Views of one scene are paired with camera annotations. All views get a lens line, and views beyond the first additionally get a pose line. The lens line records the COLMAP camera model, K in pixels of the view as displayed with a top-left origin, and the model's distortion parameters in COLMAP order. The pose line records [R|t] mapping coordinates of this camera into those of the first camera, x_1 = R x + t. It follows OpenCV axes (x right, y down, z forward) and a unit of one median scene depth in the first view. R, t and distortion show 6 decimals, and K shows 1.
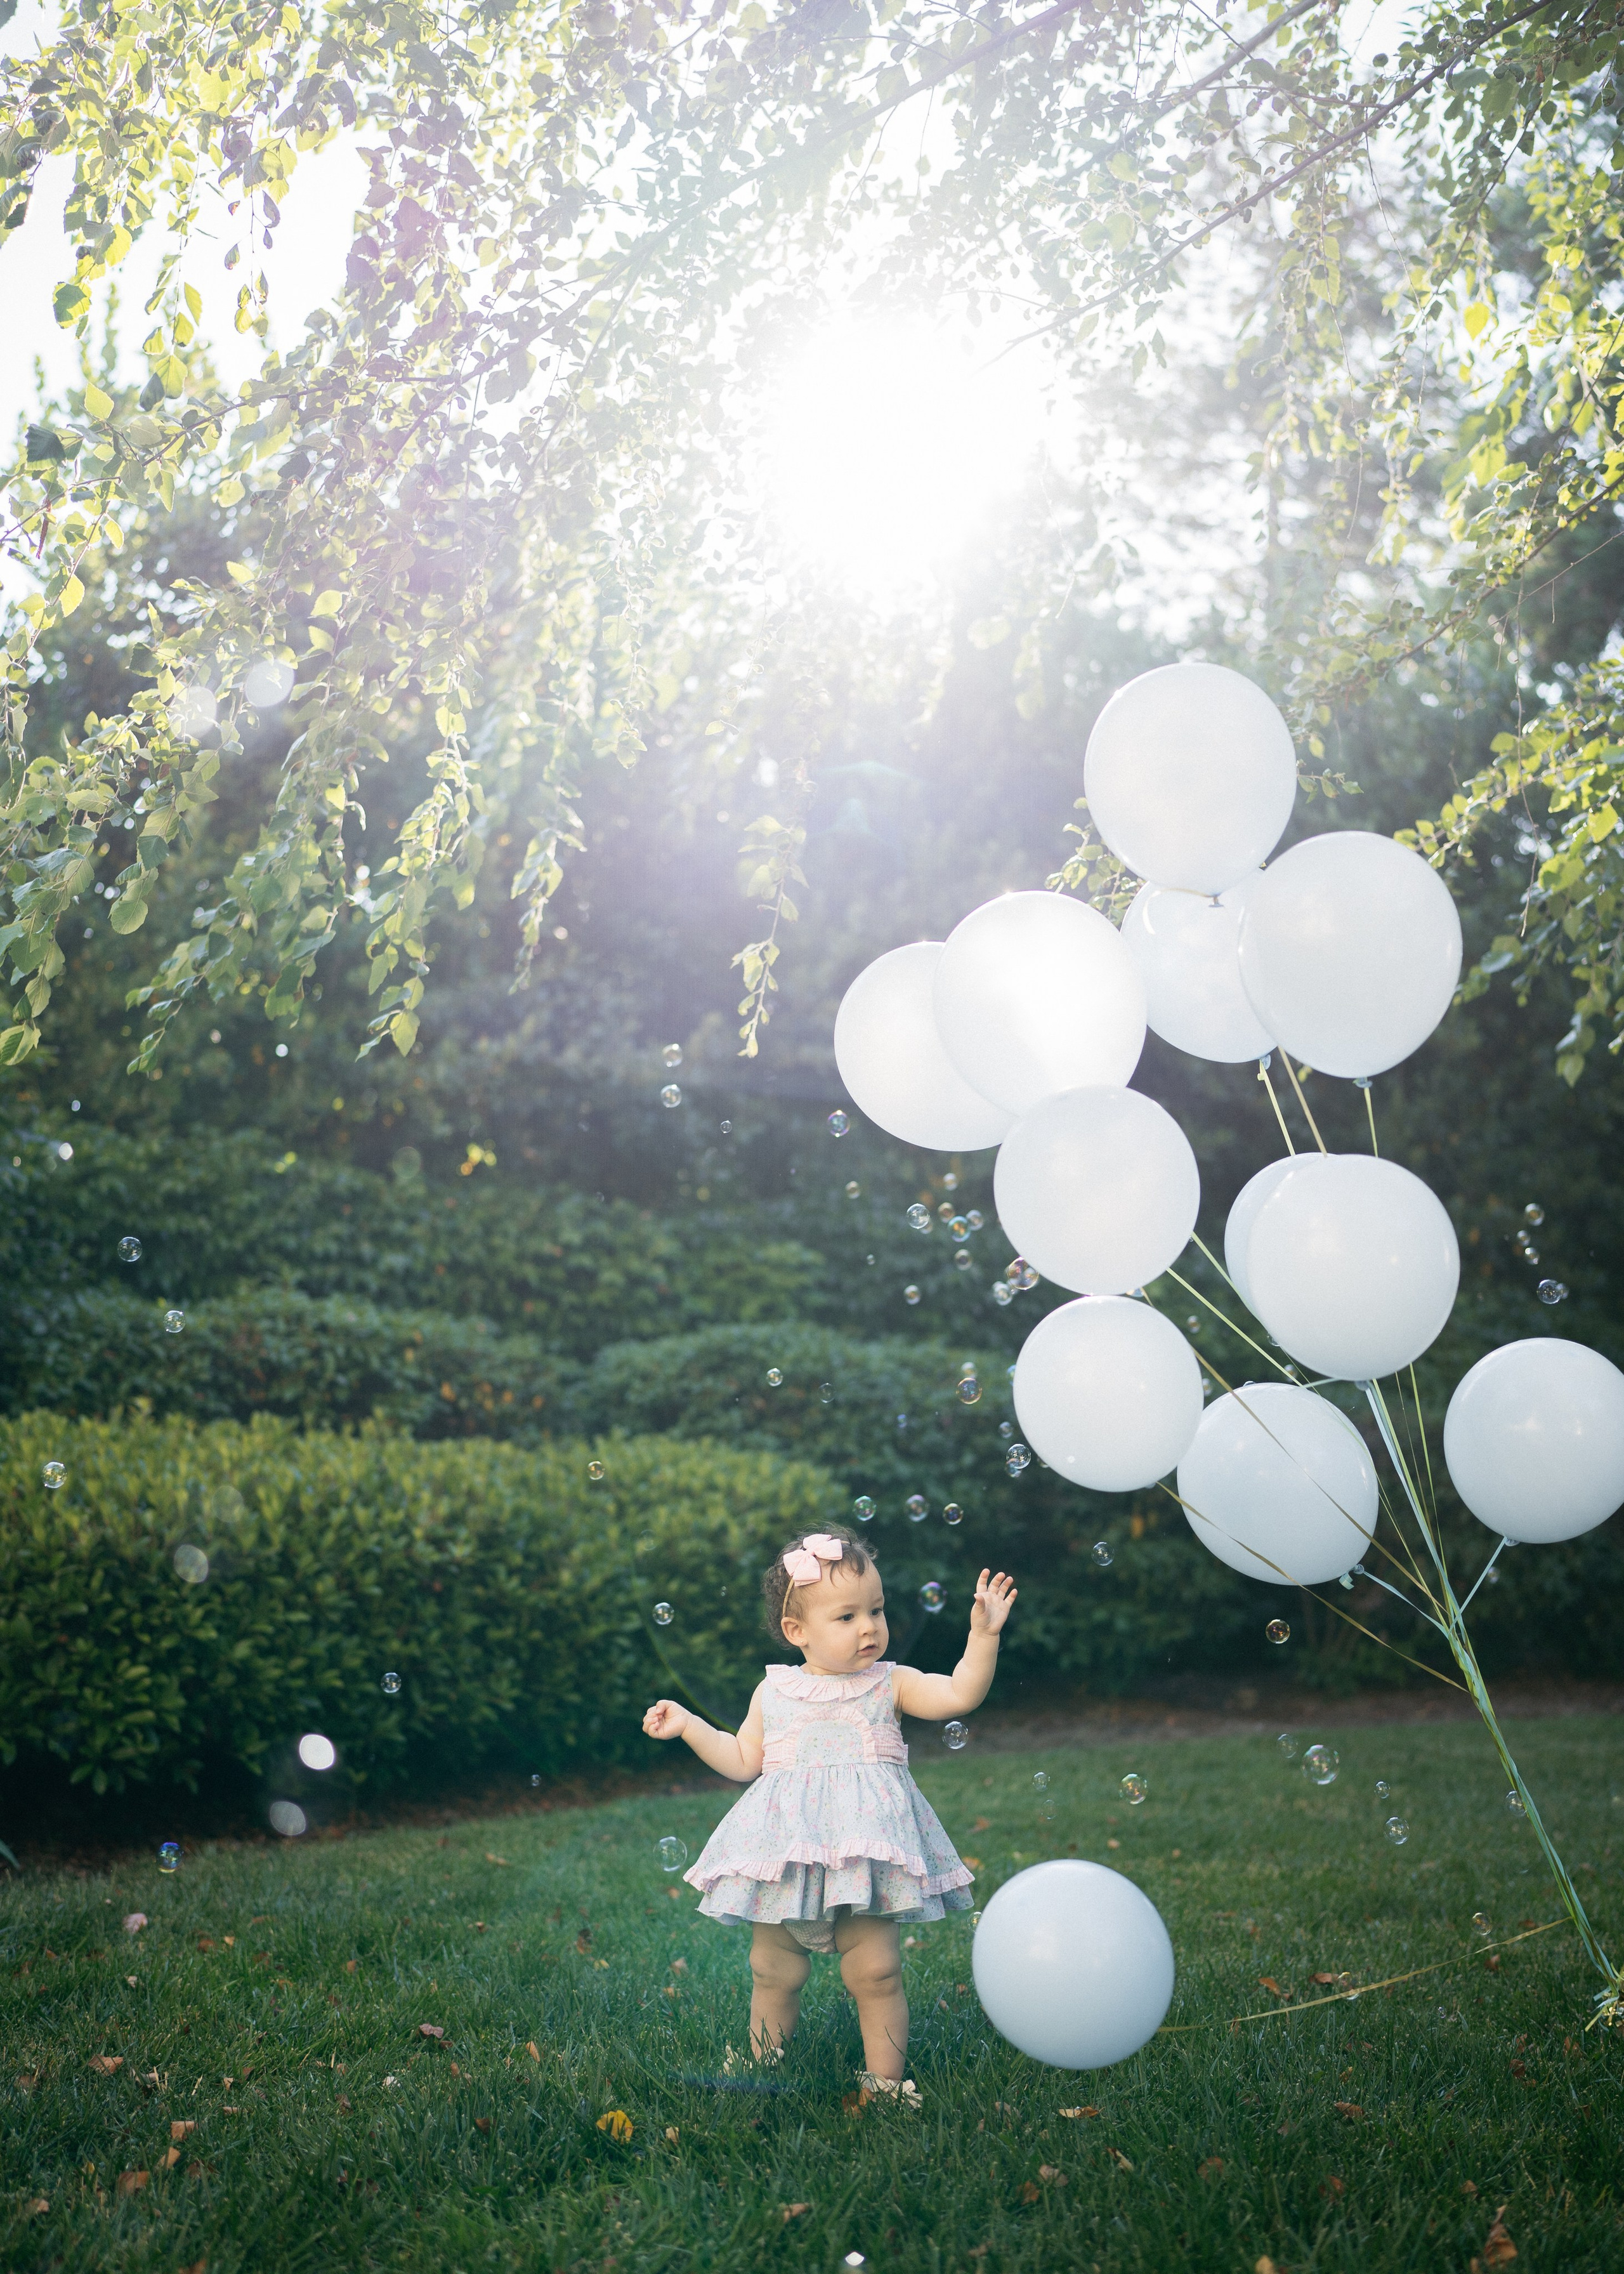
lens RADIAL K [[2411.5, 0, 813.4], [0, 2411.5, 1199.3], [0, 0, 1]] dist [-0.046236, 0.173399]
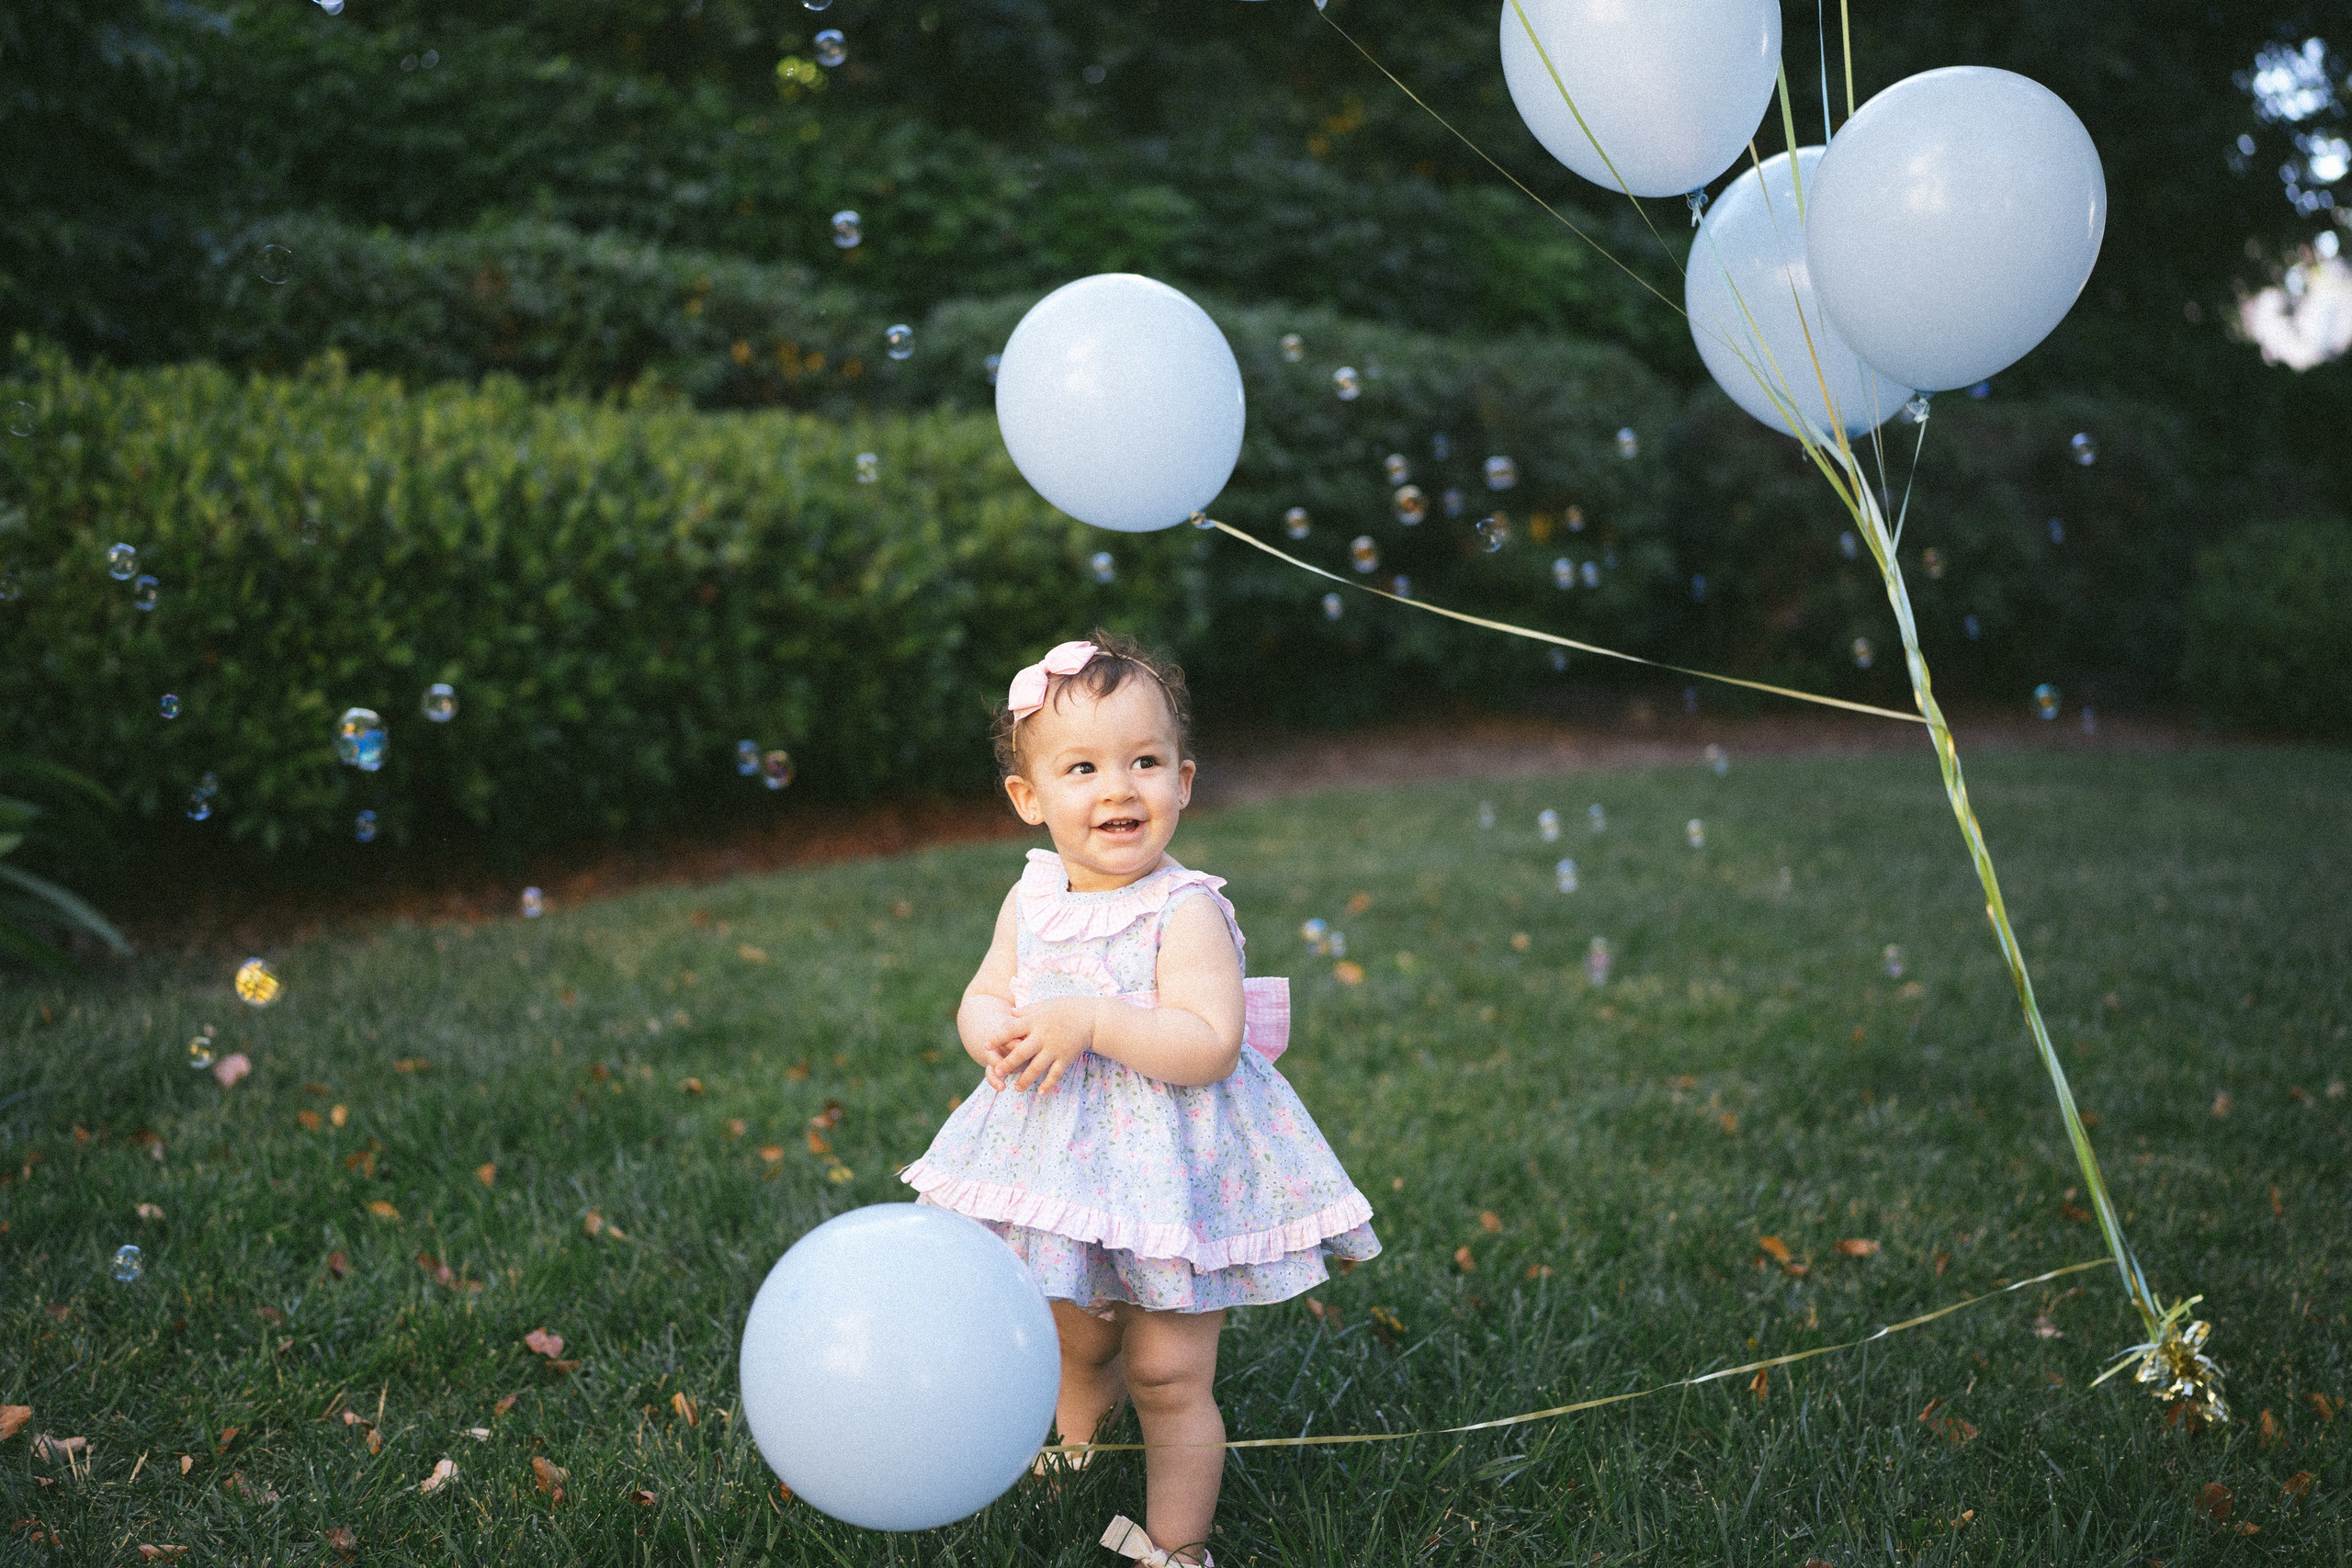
lens RADIAL K [[2318.4, 0, 1176.0], [0, 2318.4, 784.0], [0, 0, 1]] dist [-0.042651, 0.141864]
pose [[0.999479, 0.032275, -0.000344, 0.004862], [-0.031078, 0.965177, 0.259747, 0.011621], [0.008716, -0.259601, 0.965677, 0.196449]]
